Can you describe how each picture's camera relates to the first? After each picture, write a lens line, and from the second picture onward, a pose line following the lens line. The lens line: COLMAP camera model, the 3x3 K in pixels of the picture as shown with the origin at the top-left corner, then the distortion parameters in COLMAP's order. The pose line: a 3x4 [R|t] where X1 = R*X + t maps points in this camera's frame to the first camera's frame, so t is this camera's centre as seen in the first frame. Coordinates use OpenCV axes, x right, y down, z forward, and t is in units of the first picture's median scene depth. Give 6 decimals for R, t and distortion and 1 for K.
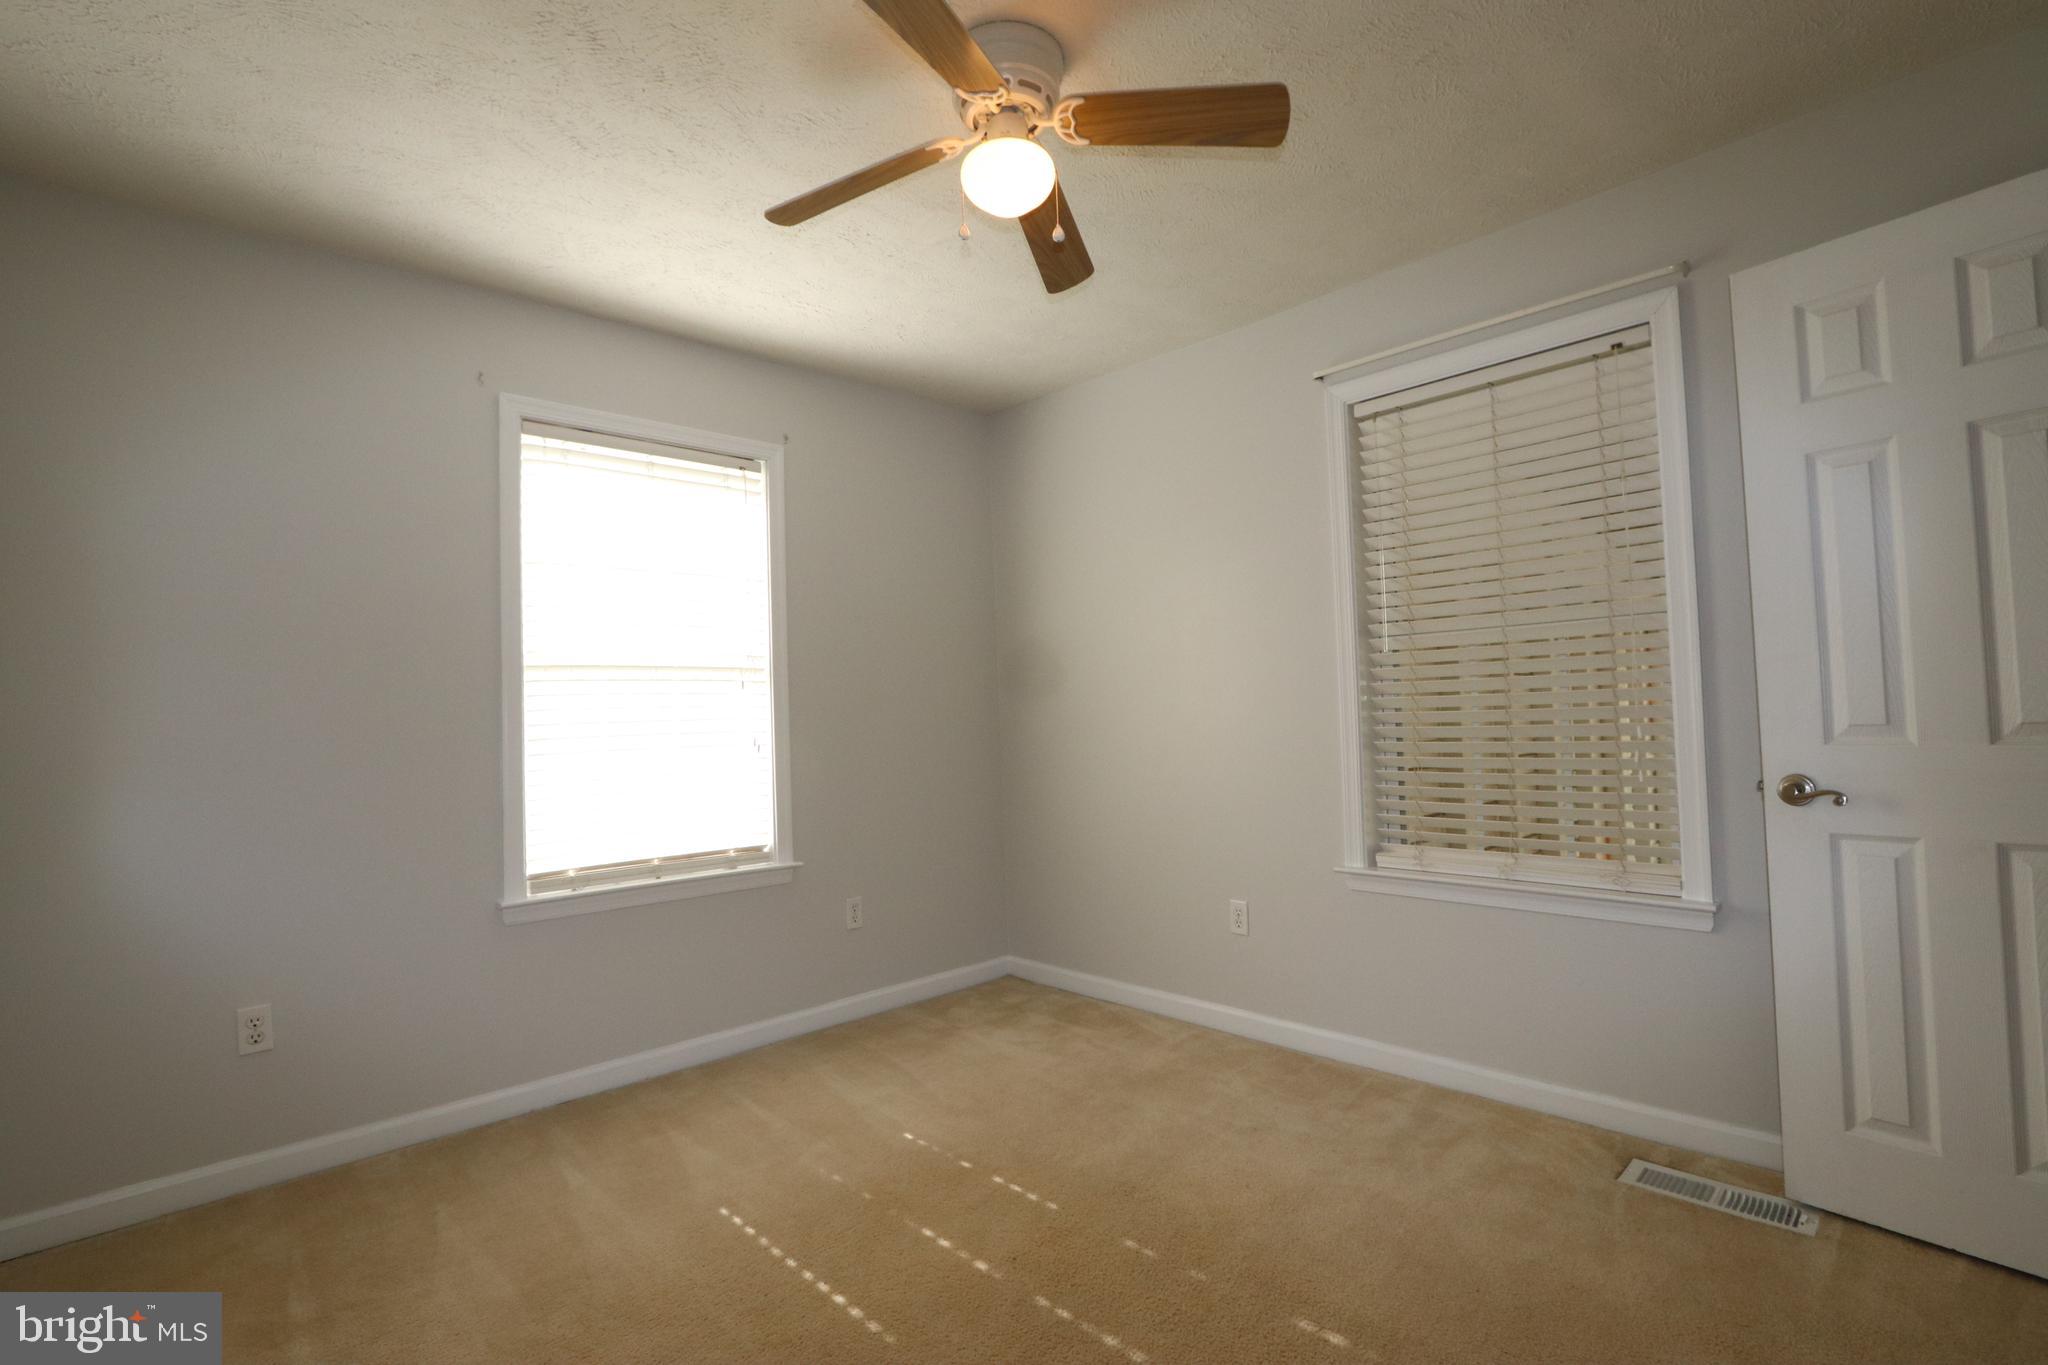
lens RADIAL K [[942.5, 0, 1034.0], [0, 942.5, 681.0], [0, 0, 1]] dist [-0.021996, 0.004510]
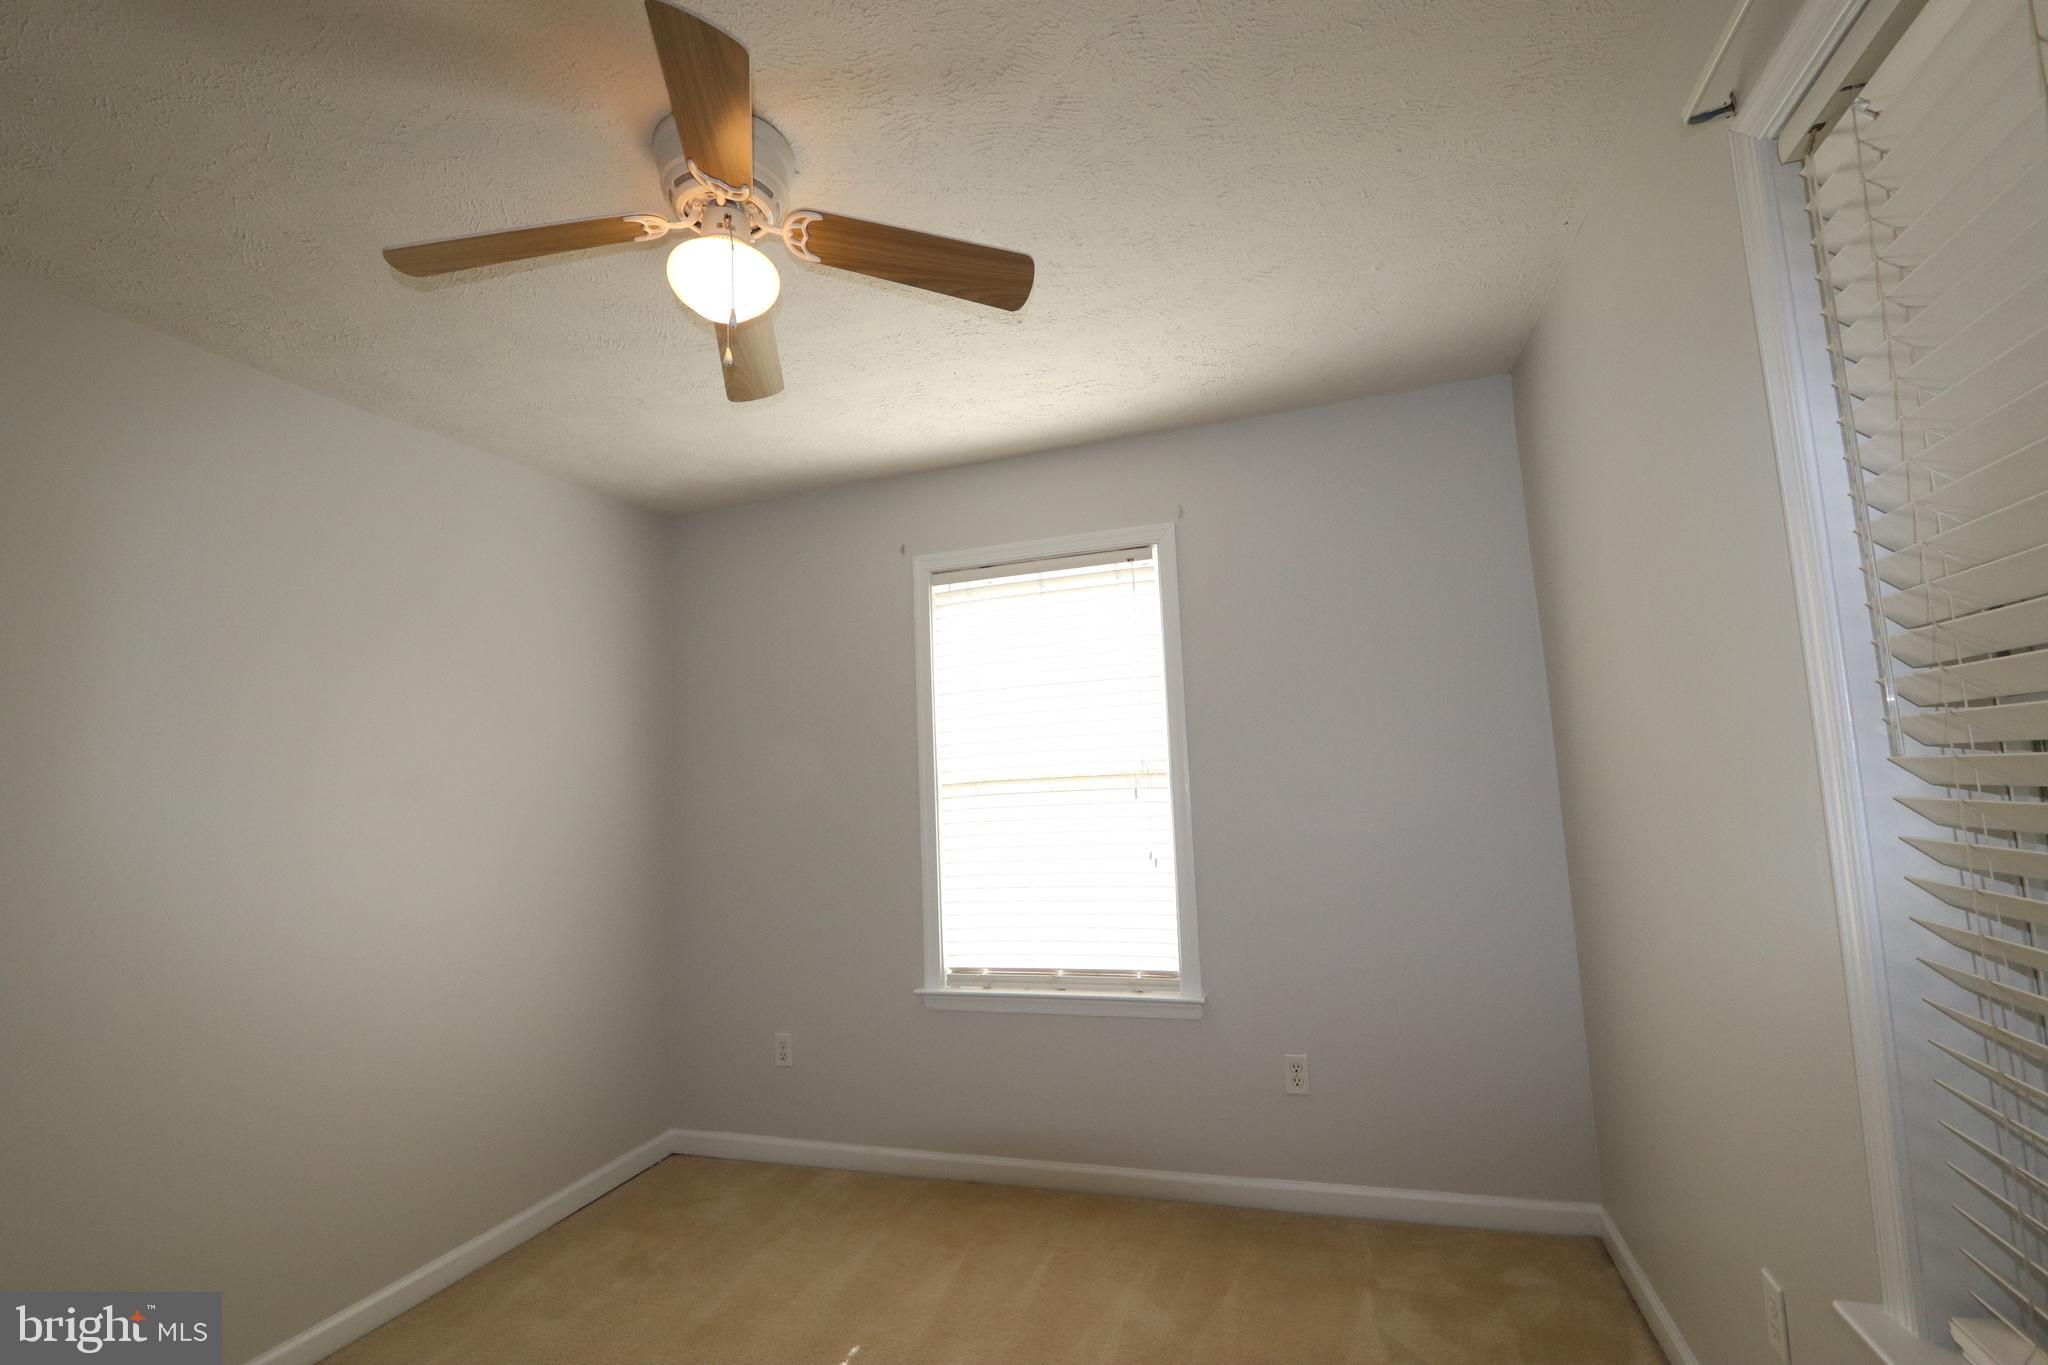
lens RADIAL K [[942.5, 0, 980.5], [0, 942.5, 687.3], [0, 0, 1]] dist [-0.021996, 0.004510]
pose [[0.457464, -0.098219, -0.883787, 0.482808], [0.062360, 0.994978, -0.078298, -0.038230], [0.887039, -0.019294, 0.461291, 0.472093]]
